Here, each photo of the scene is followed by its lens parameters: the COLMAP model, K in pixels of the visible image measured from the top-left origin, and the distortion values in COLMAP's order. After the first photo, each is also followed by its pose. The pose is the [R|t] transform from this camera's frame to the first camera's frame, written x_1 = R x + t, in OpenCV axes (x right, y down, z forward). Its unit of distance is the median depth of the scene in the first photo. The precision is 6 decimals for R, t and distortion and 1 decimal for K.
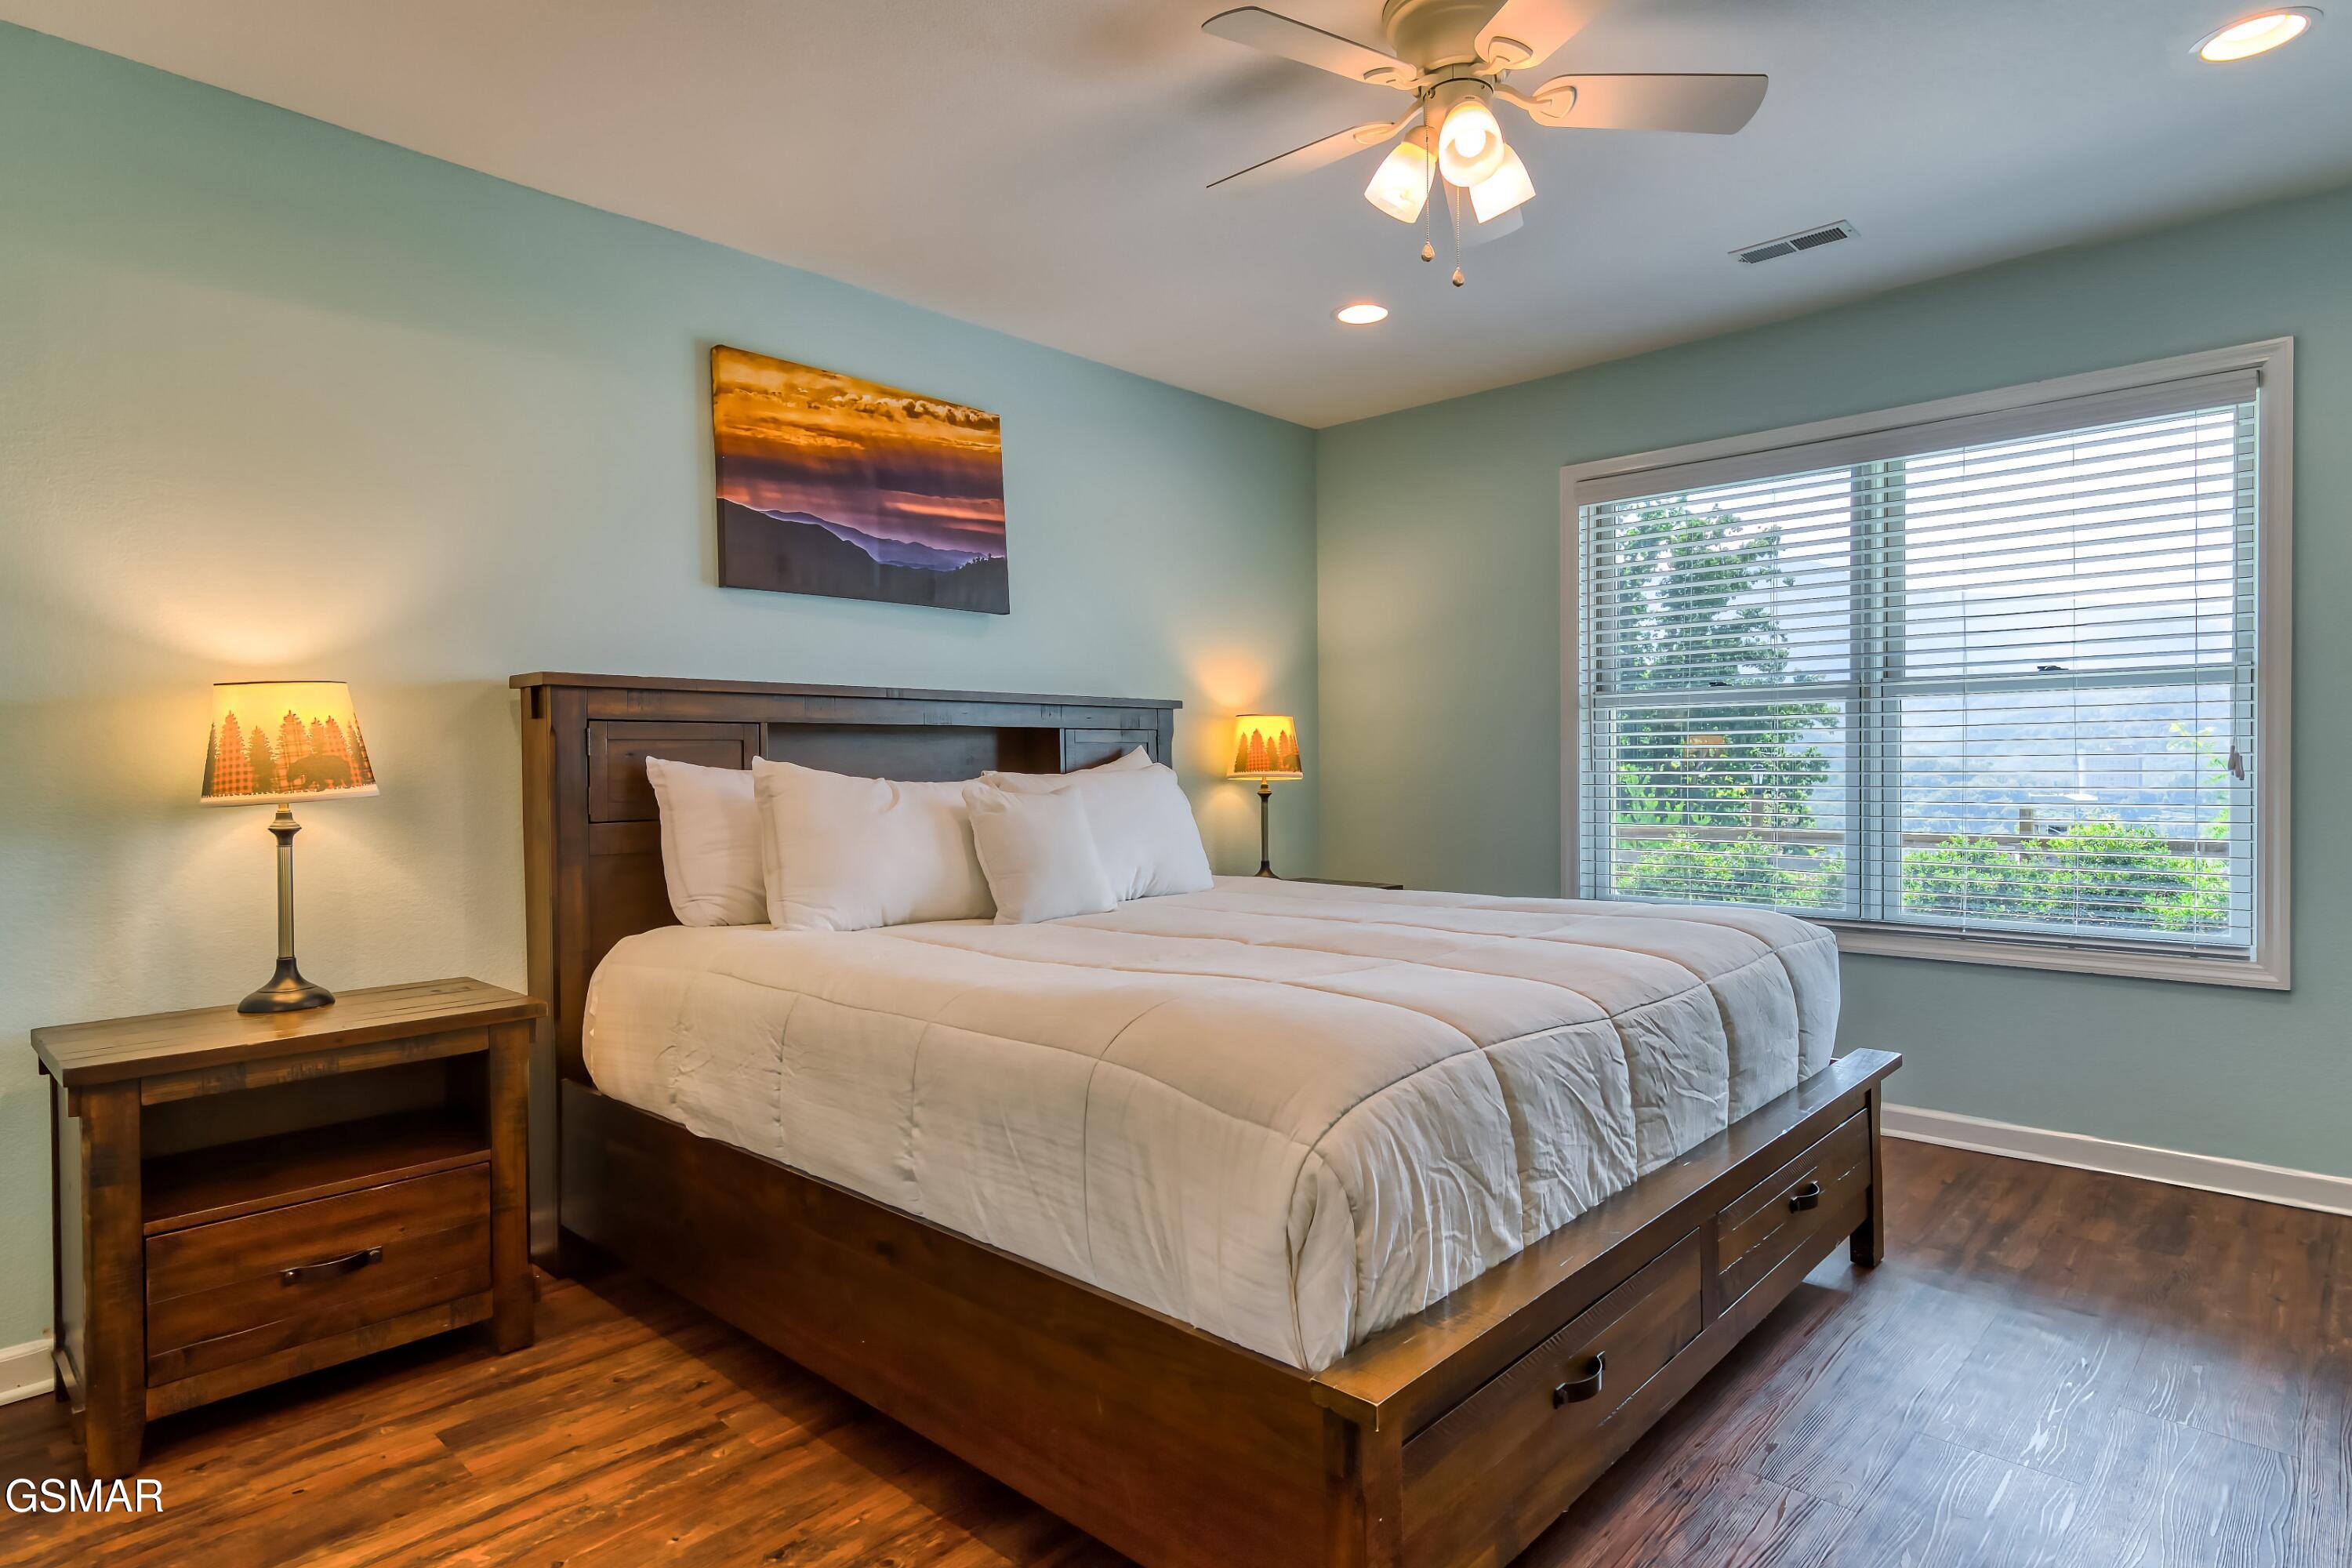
lens RADIAL K [[1294.9, 0, 1181.0], [0, 1294.9, 765.8], [0, 0, 1]] dist [0.007684, 0.001819]
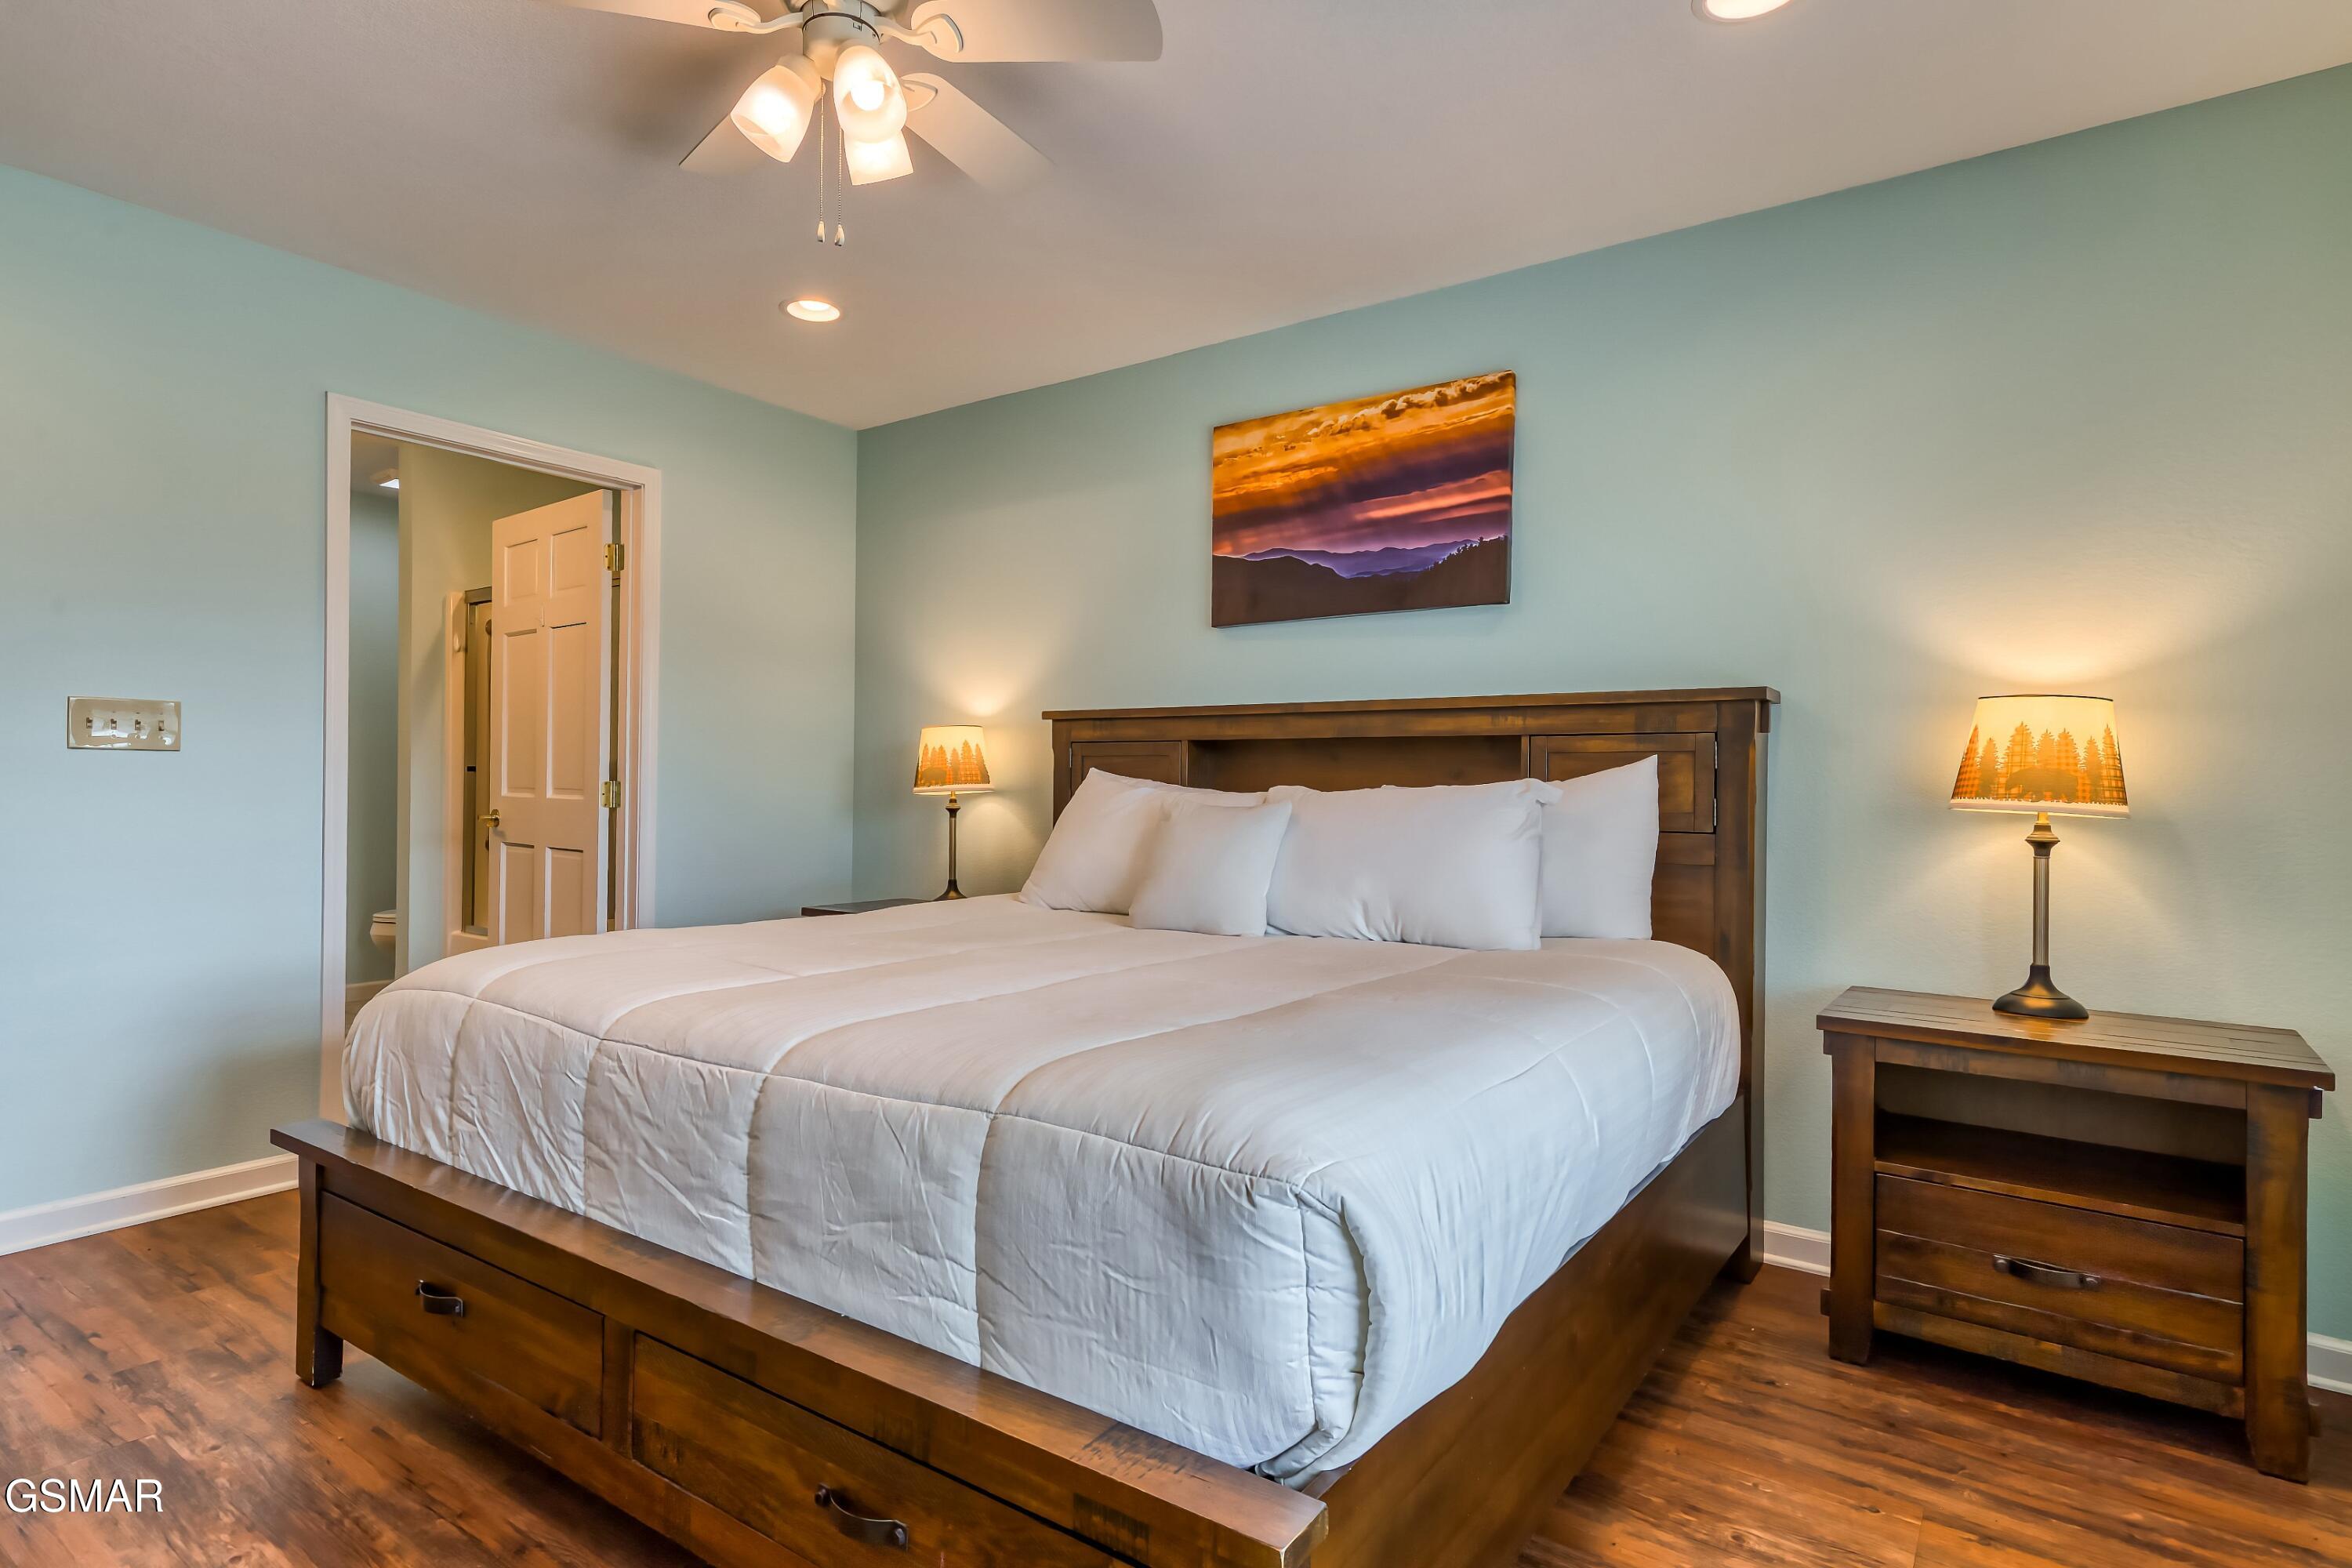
lens RADIAL K [[1207.3, 0, 1177.6], [0, 1207.3, 791.1], [0, 0, 1]] dist [-0.003014, 0.000220]
pose [[0.117391, 0.020281, -0.992879, 0.632802], [-0.010947, 0.999757, 0.019127, -0.006548], [0.993025, 0.008624, 0.117584, 0.697330]]
